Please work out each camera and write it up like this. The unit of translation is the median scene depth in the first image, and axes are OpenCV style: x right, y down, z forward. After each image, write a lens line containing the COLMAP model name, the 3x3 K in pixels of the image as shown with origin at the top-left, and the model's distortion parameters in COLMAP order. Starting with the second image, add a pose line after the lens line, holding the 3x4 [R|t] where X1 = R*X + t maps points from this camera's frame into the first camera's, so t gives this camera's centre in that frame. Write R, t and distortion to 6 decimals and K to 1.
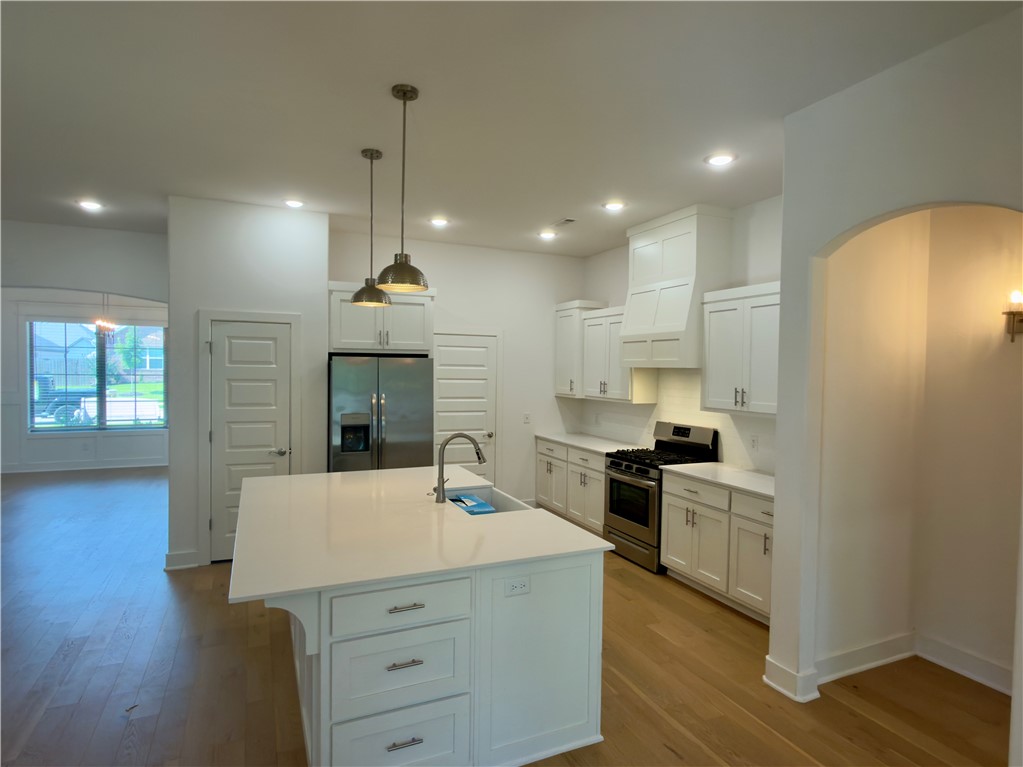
lens RADIAL K [[567.5, 0, 511.5], [0, 567.5, 382.1], [0, 0, 1]] dist [-0.000370, -0.000437]
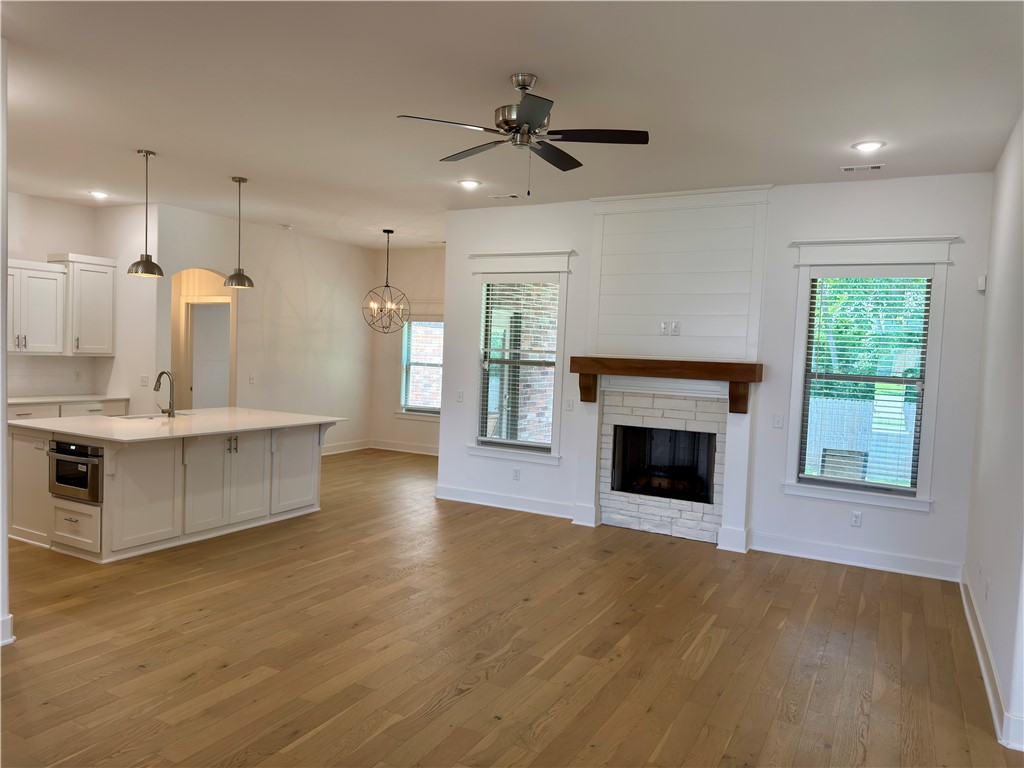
lens RADIAL K [[717.2, 0, 511.1], [0, 717.2, 389.5], [0, 0, 1]] dist [0.064975, -0.066955]
pose [[-0.608864, -0.081429, 0.789084, -1.387295], [-0.026763, 0.996260, 0.082158, -0.027928], [-0.792823, 0.028905, -0.608766, 0.926727]]
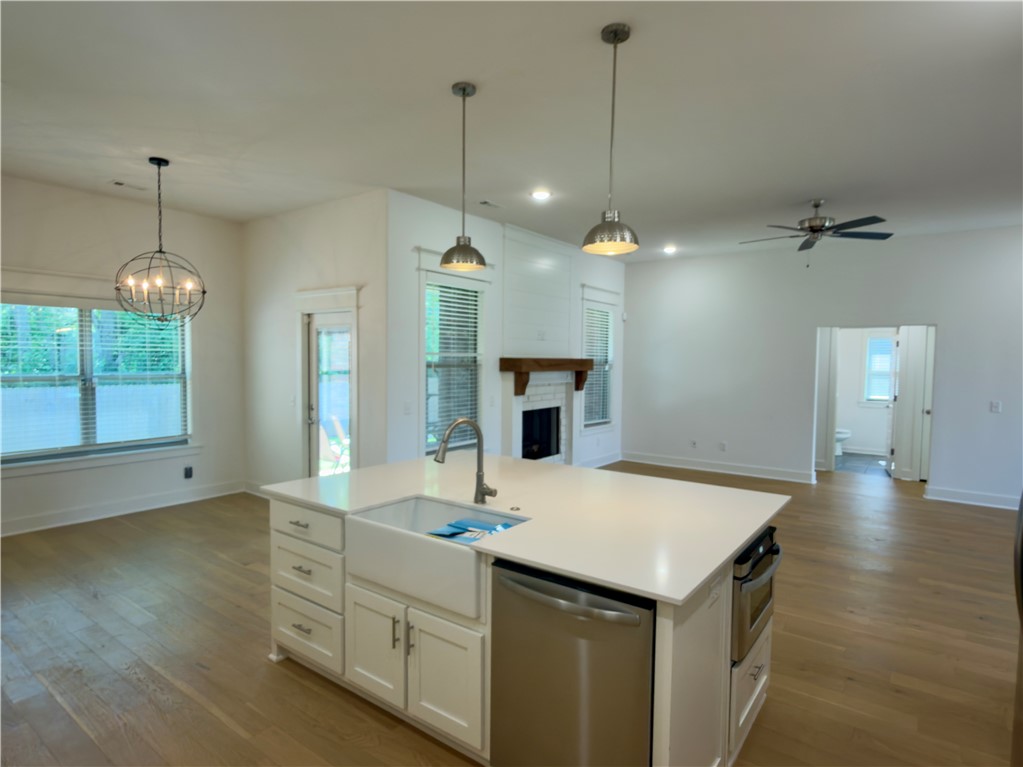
lens RADIAL K [[567.5, 0, 506.1], [0, 567.5, 386.7], [0, 0, 1]] dist [-0.000370, -0.000437]
pose [[-0.881113, -0.000710, -0.472906, 0.124342], [-0.034355, 0.997453, 0.062512, 0.002695], [0.471657, 0.071327, -0.878893, 1.091302]]
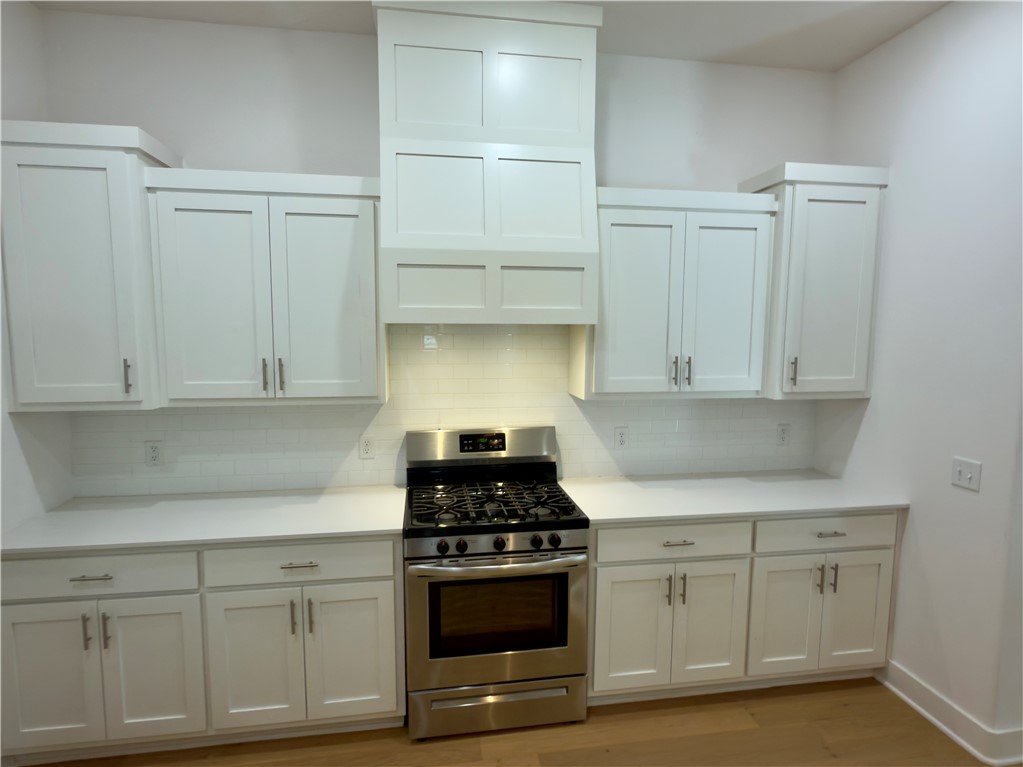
lens RADIAL K [[567.5, 0, 509.9], [0, 567.5, 386.8], [0, 0, 1]] dist [-0.000370, -0.000437]
pose [[0.261415, -0.112347, 0.958666, -0.205587], [0.024994, 0.993658, 0.109632, -0.024182], [-0.964903, -0.004698, 0.262565, 0.831895]]
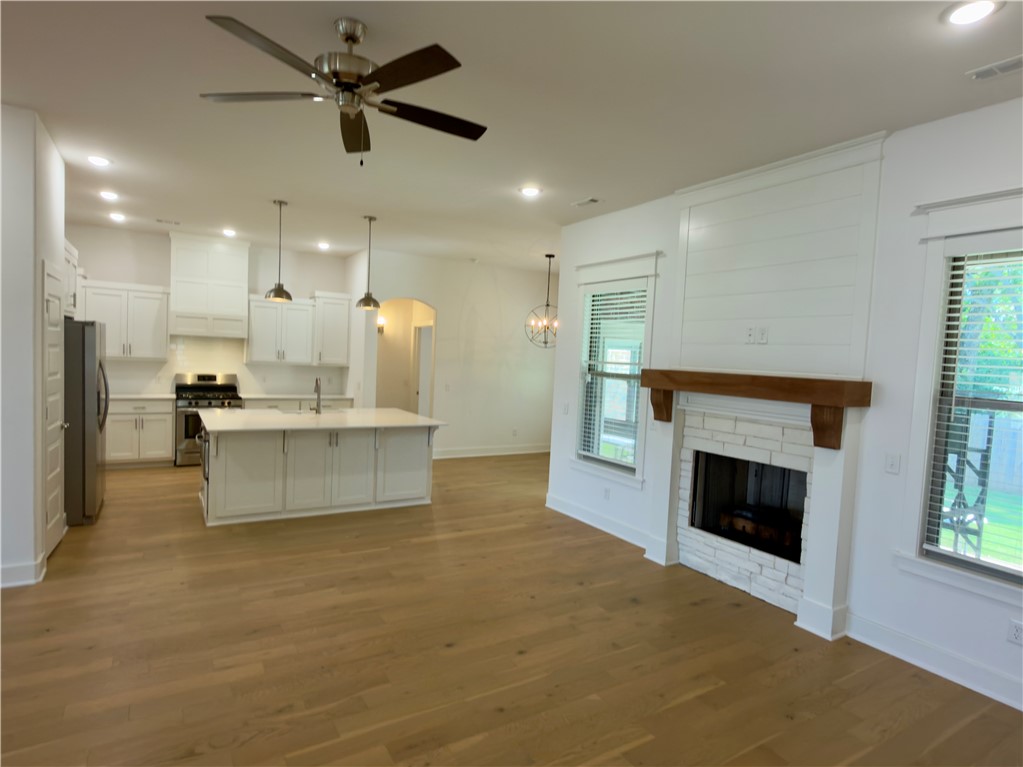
lens RADIAL K [[567.5, 0, 511.8], [0, 567.5, 383.8], [0, 0, 1]] dist [-0.000370, -0.000437]
pose [[-0.132202, -0.068284, 0.988868, -1.305388], [-0.021883, 0.997582, 0.065960, -0.015657], [-0.990981, -0.012919, -0.133377, 0.394313]]
